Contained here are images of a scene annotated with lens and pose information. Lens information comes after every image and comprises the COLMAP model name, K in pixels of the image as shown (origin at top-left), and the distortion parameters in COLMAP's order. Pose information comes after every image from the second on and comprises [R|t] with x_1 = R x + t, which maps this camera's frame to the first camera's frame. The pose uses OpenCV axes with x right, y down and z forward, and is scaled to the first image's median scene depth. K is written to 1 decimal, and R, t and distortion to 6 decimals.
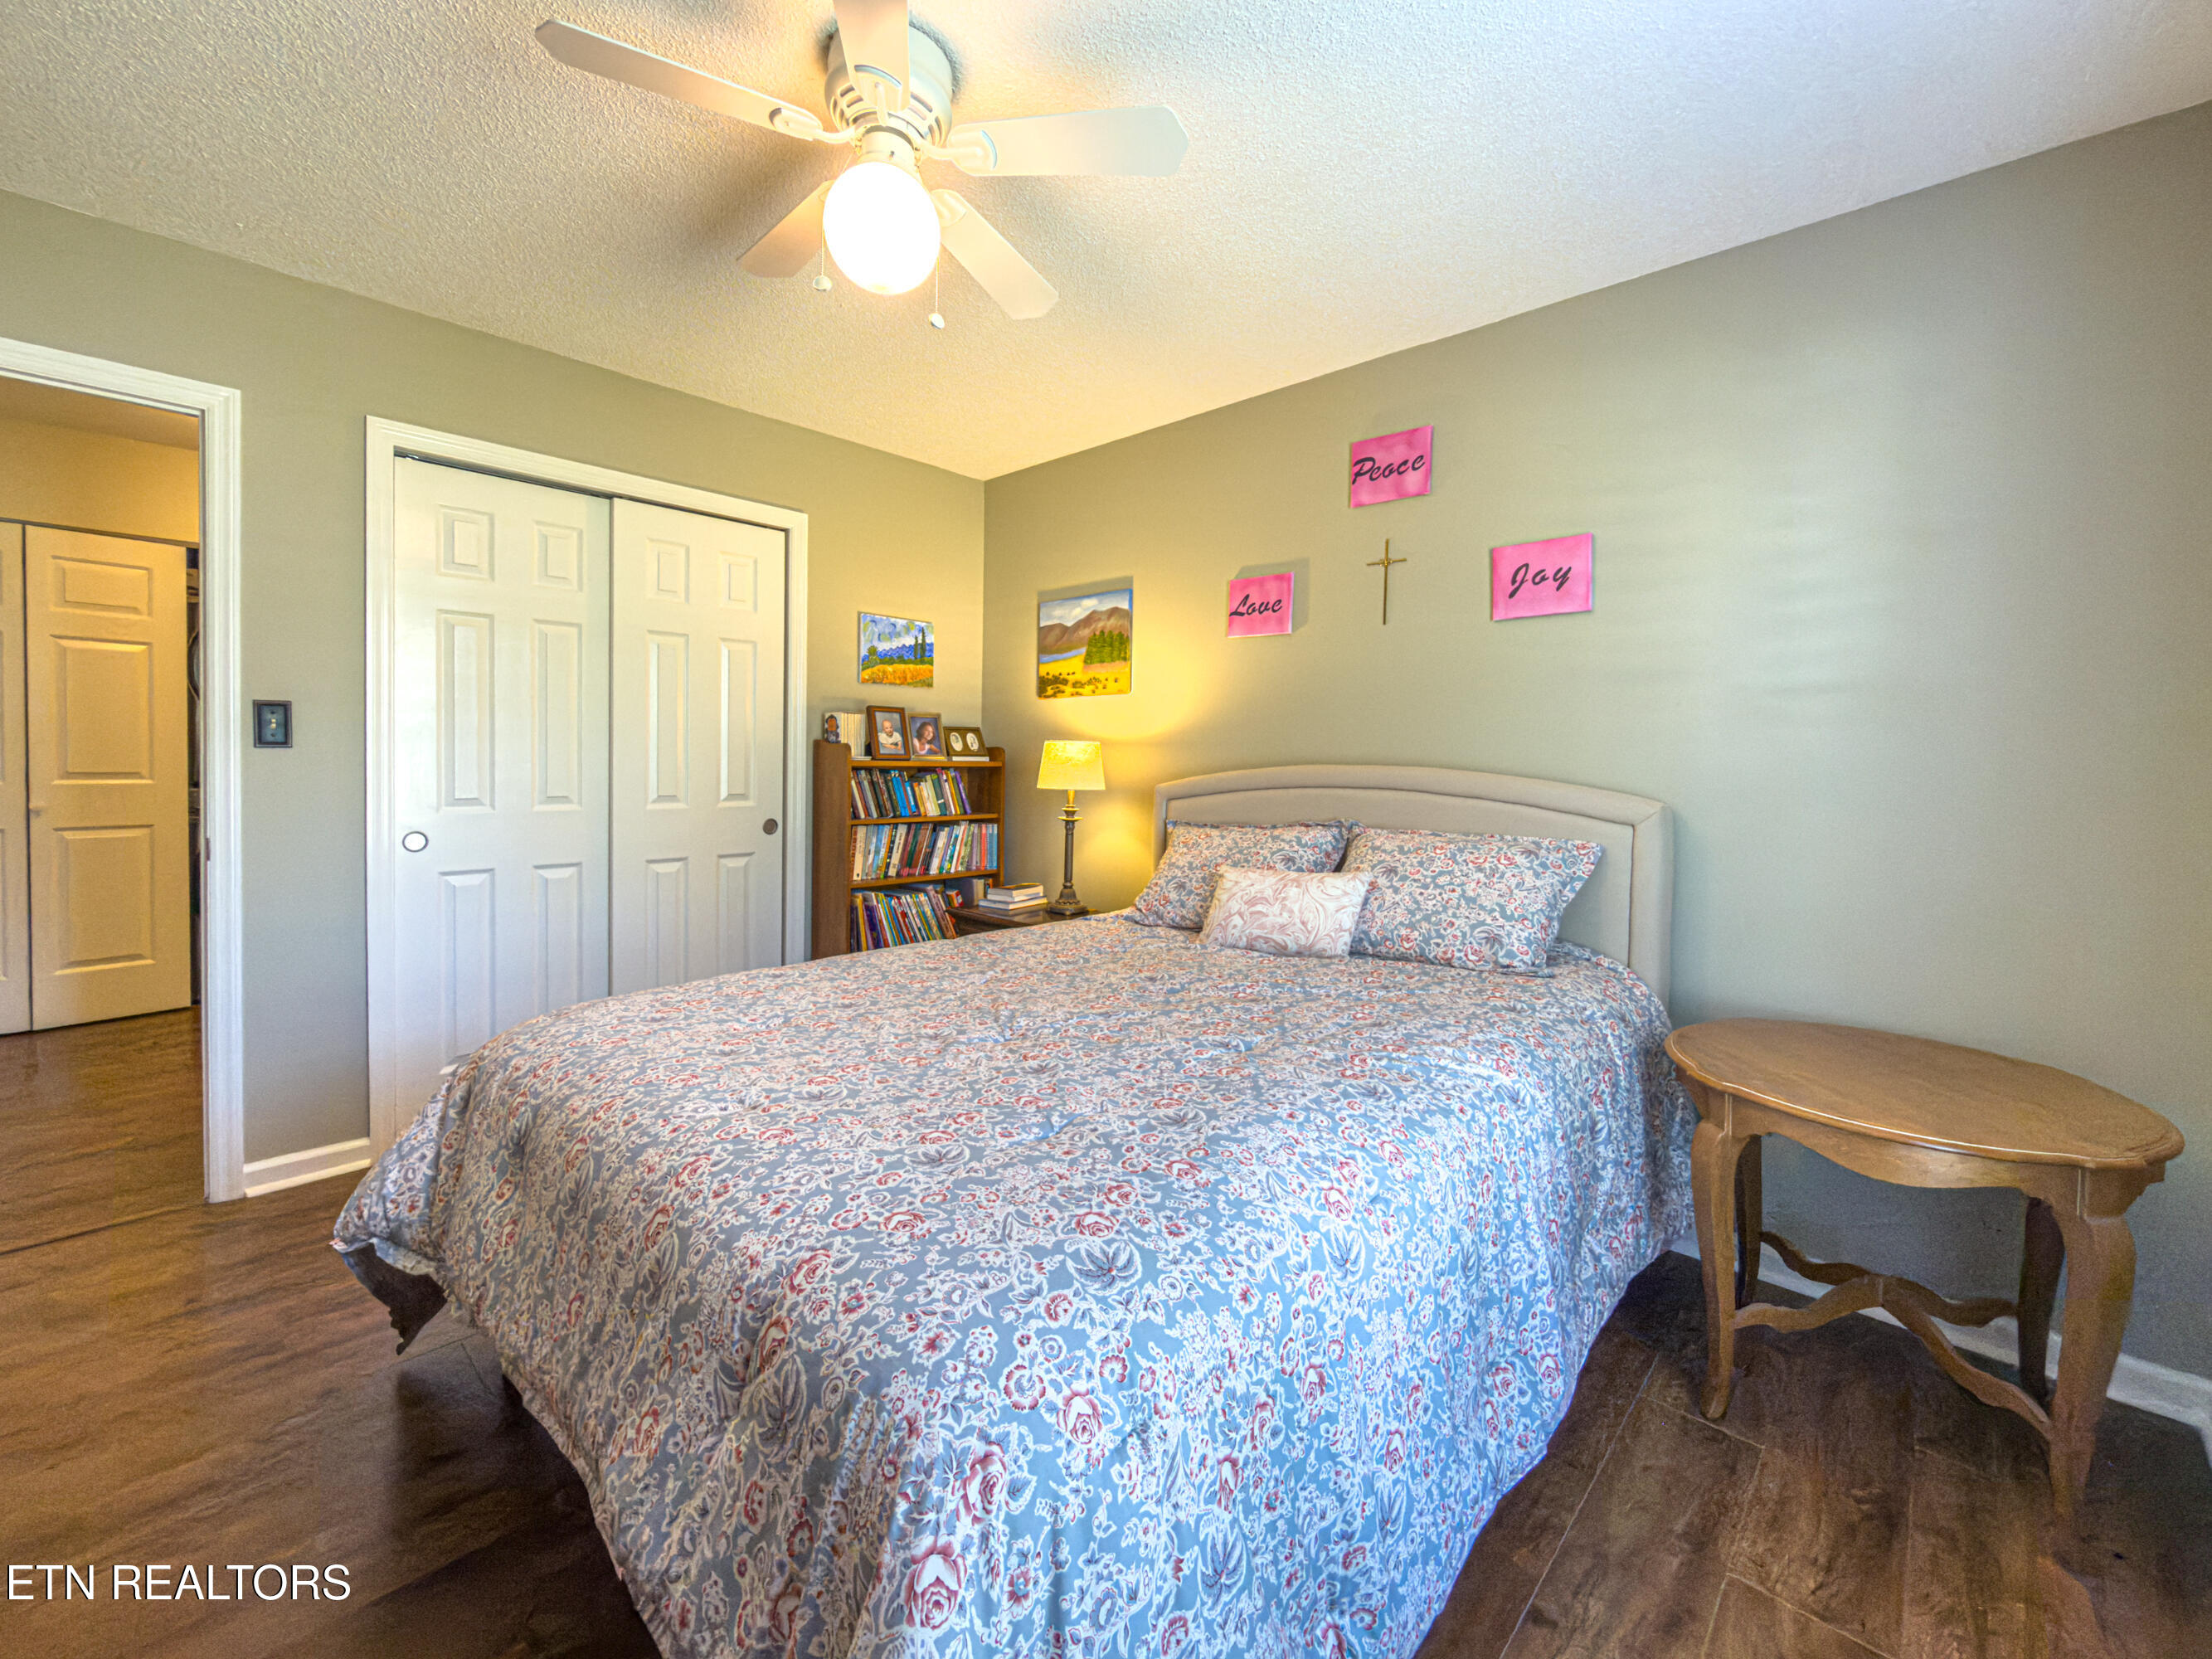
lens RADIAL K [[901.8, 0, 1171.8], [0, 901.8, 793.4], [0, 0, 1]] dist [0.001807, 0.000714]
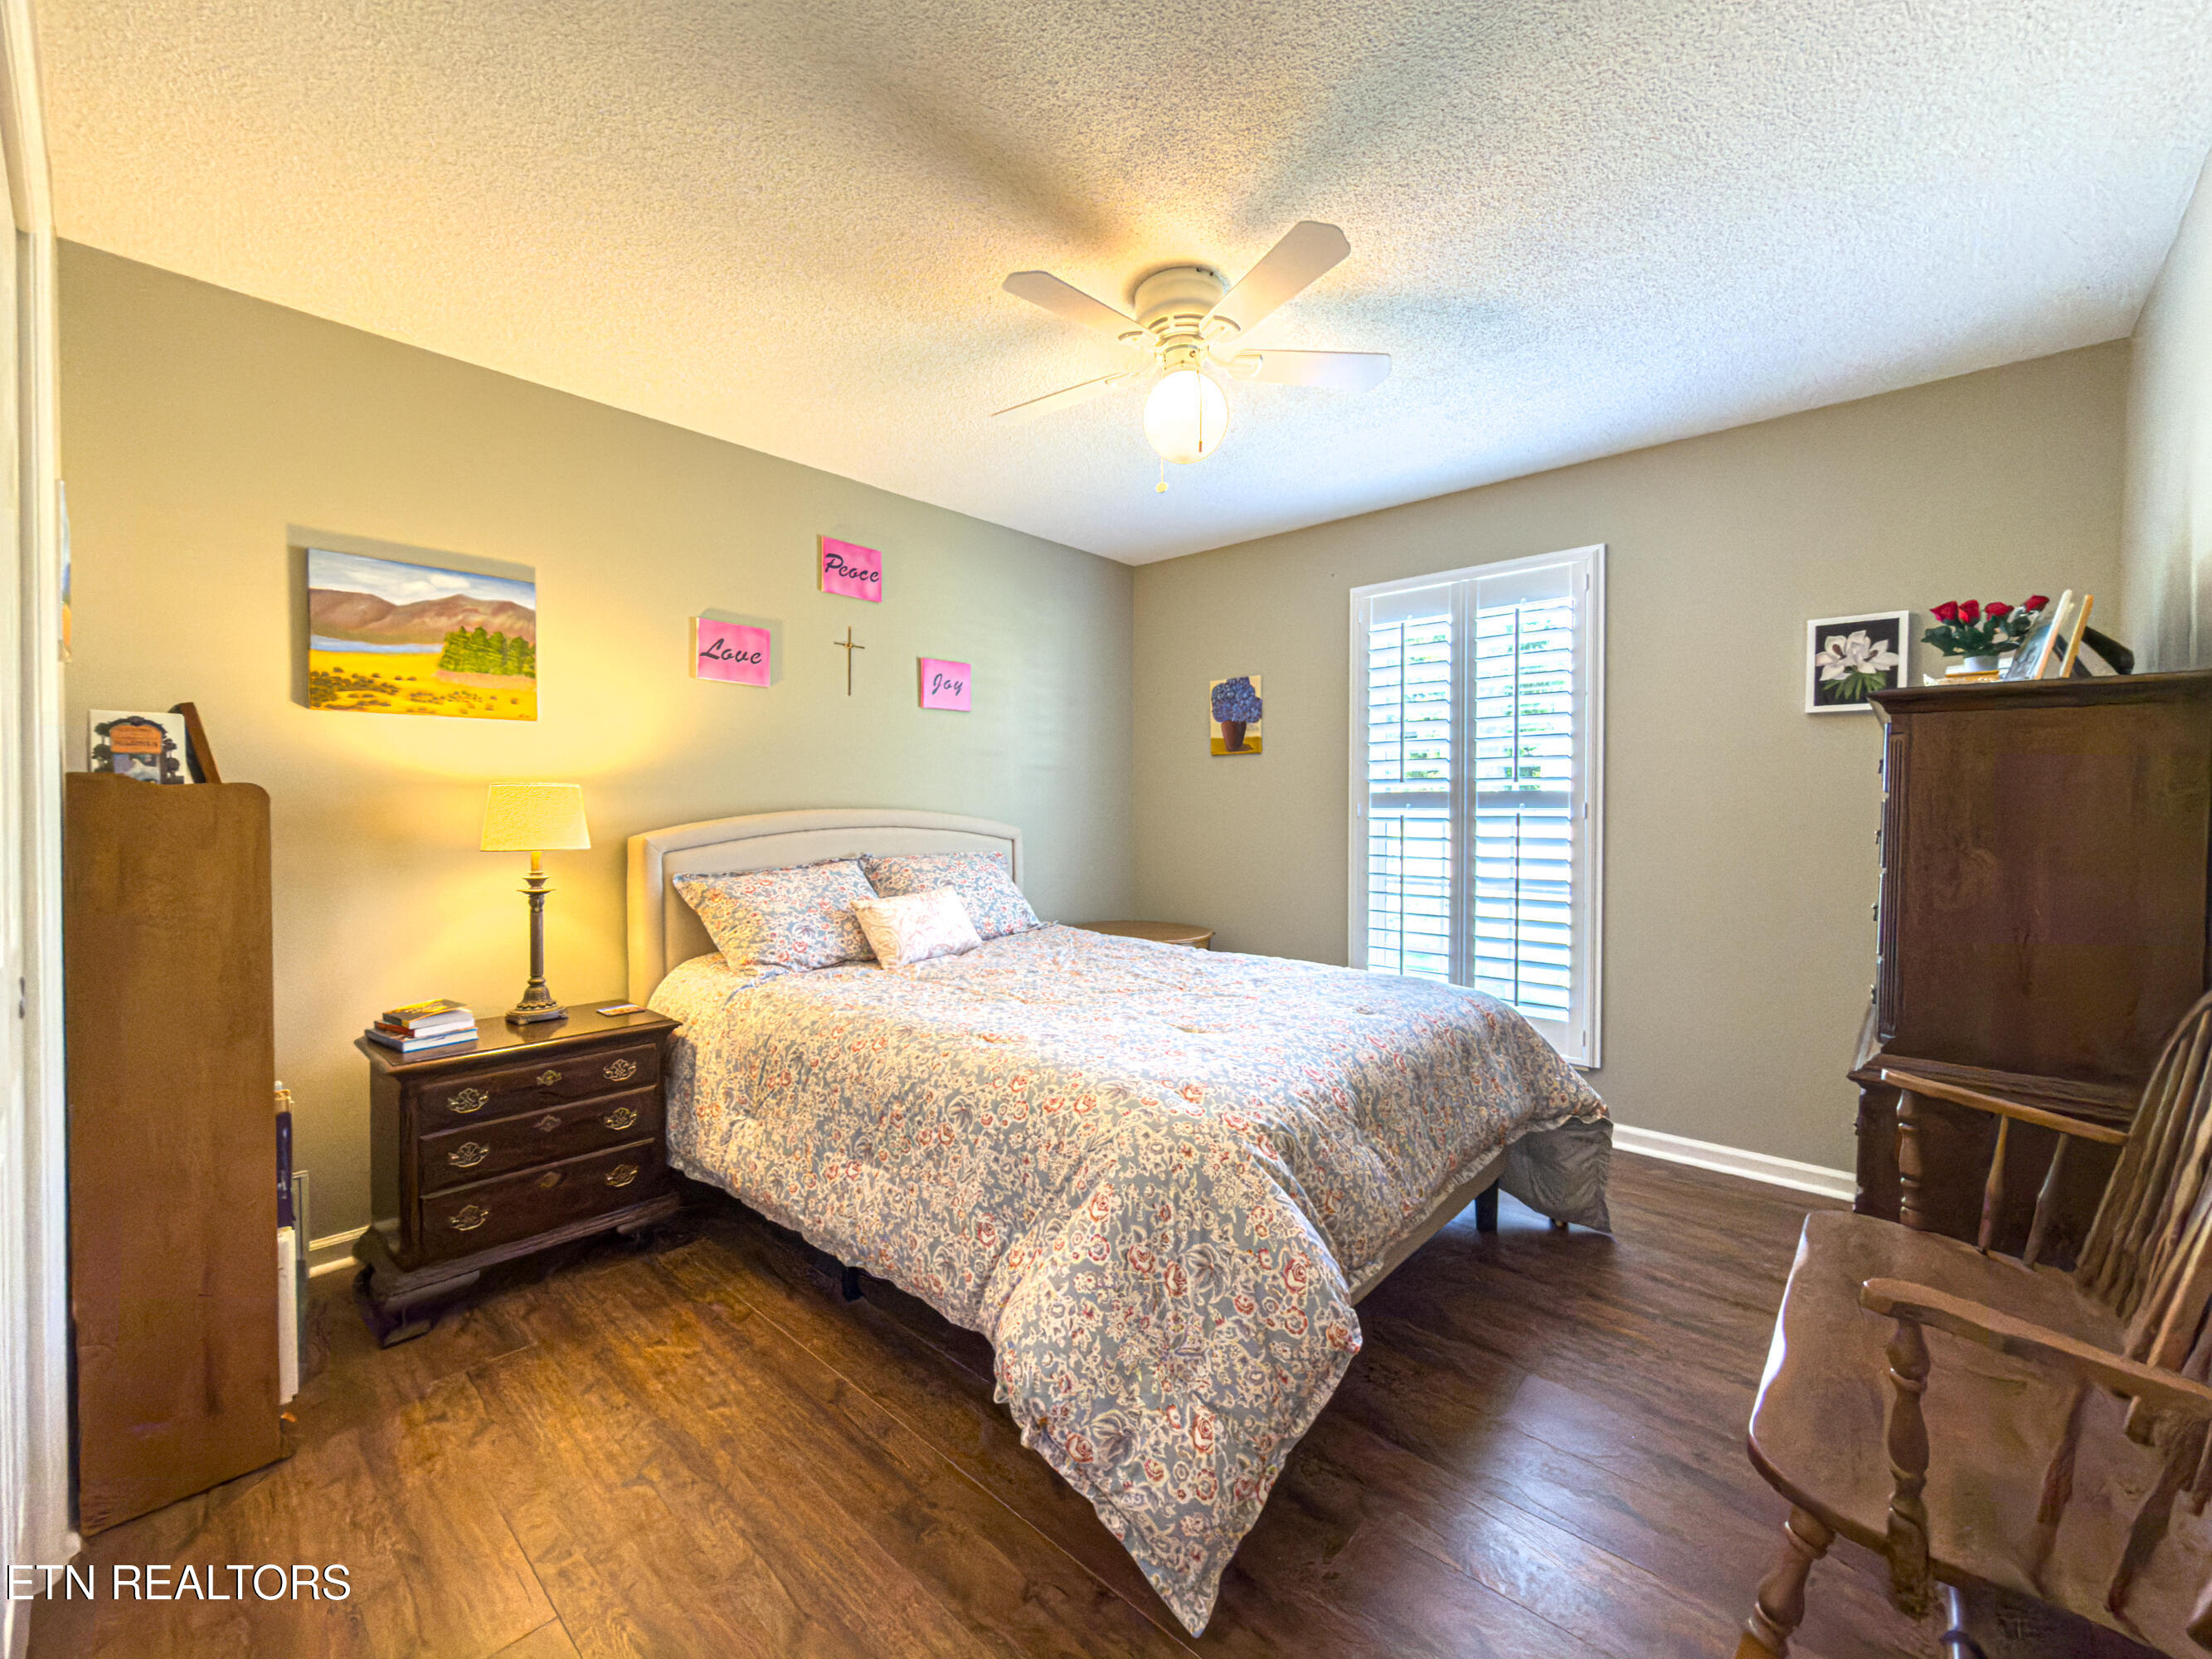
lens RADIAL K [[897.5, 0, 1082.8], [0, 897.5, 820.2], [0, 0, 1]] dist [0.000259, 0.000290]
pose [[0.035473, -0.030082, 0.998918, -0.835434], [0.037529, 0.998882, 0.028748, -0.033216], [-0.998666, 0.036468, 0.036562, 0.543068]]
